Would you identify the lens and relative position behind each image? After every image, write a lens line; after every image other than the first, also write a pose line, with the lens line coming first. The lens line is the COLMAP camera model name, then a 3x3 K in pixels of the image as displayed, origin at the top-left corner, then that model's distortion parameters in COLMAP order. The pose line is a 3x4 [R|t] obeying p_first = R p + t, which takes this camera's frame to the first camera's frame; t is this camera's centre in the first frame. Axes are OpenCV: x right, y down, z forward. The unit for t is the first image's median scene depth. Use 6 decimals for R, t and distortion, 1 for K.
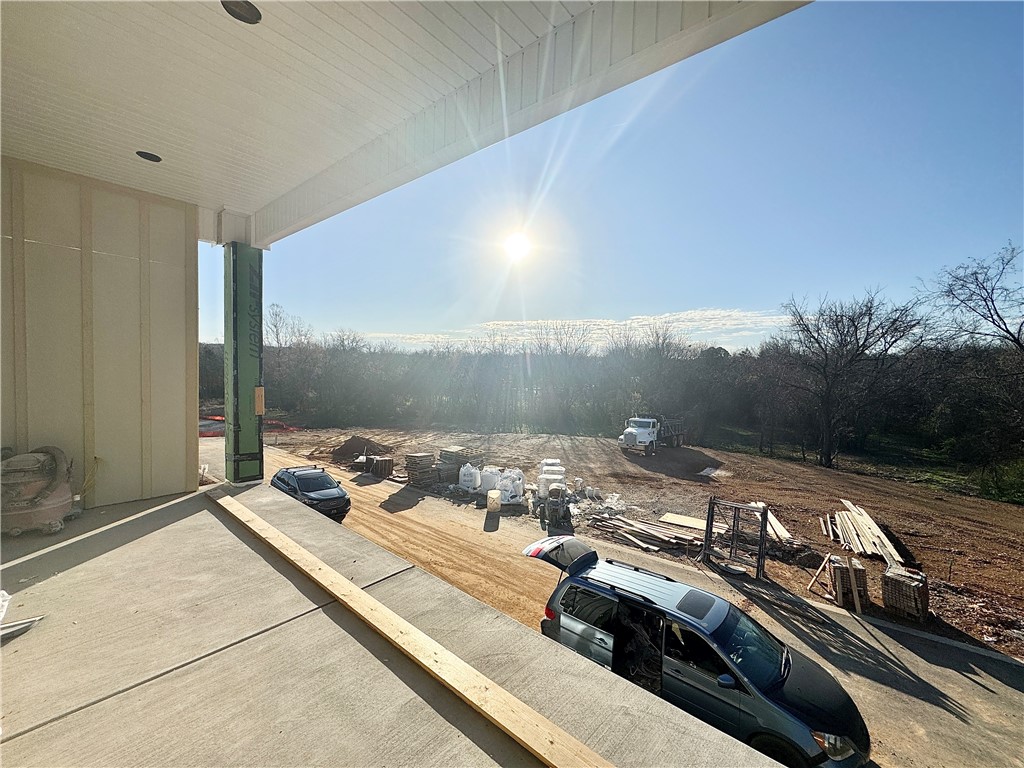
lens RADIAL K [[412.2, 0, 511.3], [0, 412.2, 383.5], [0, 0, 1]] dist [-0.001029, 0.000136]
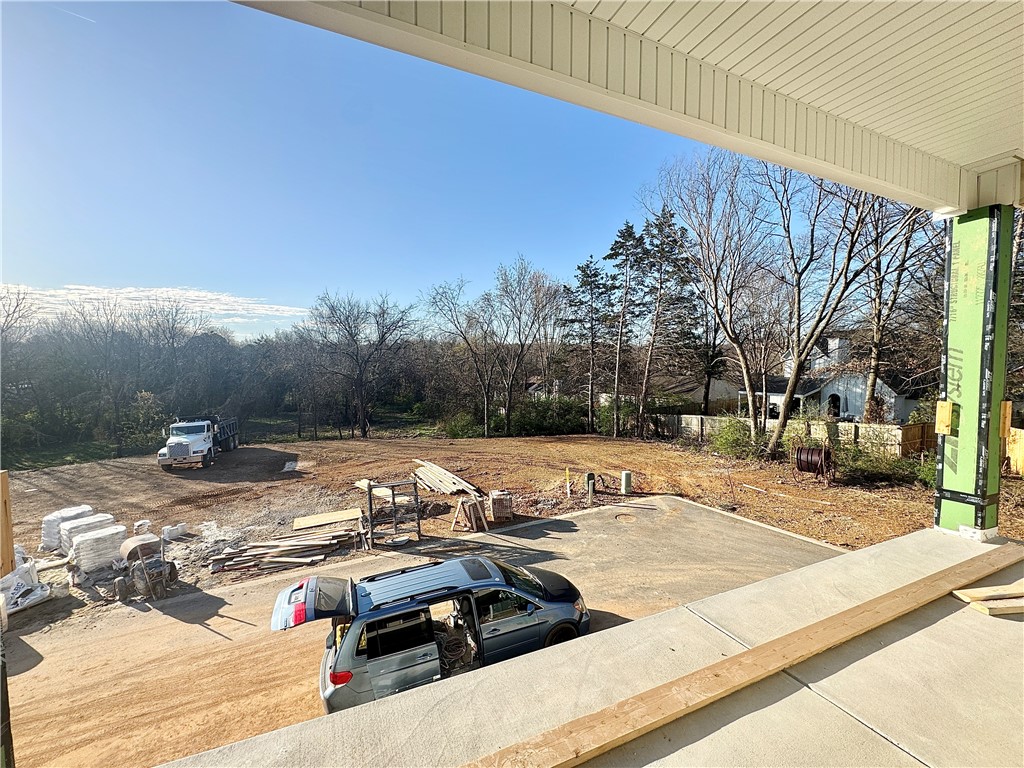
lens RADIAL K [[412.2, 0, 510.8], [0, 412.2, 386.0], [0, 0, 1]] dist [-0.001029, 0.000136]
pose [[0.442050, -0.077263, 0.893657, -0.220788], [0.046045, 0.996924, 0.063415, -0.013730], [-0.895808, 0.013116, 0.444248, 0.191398]]
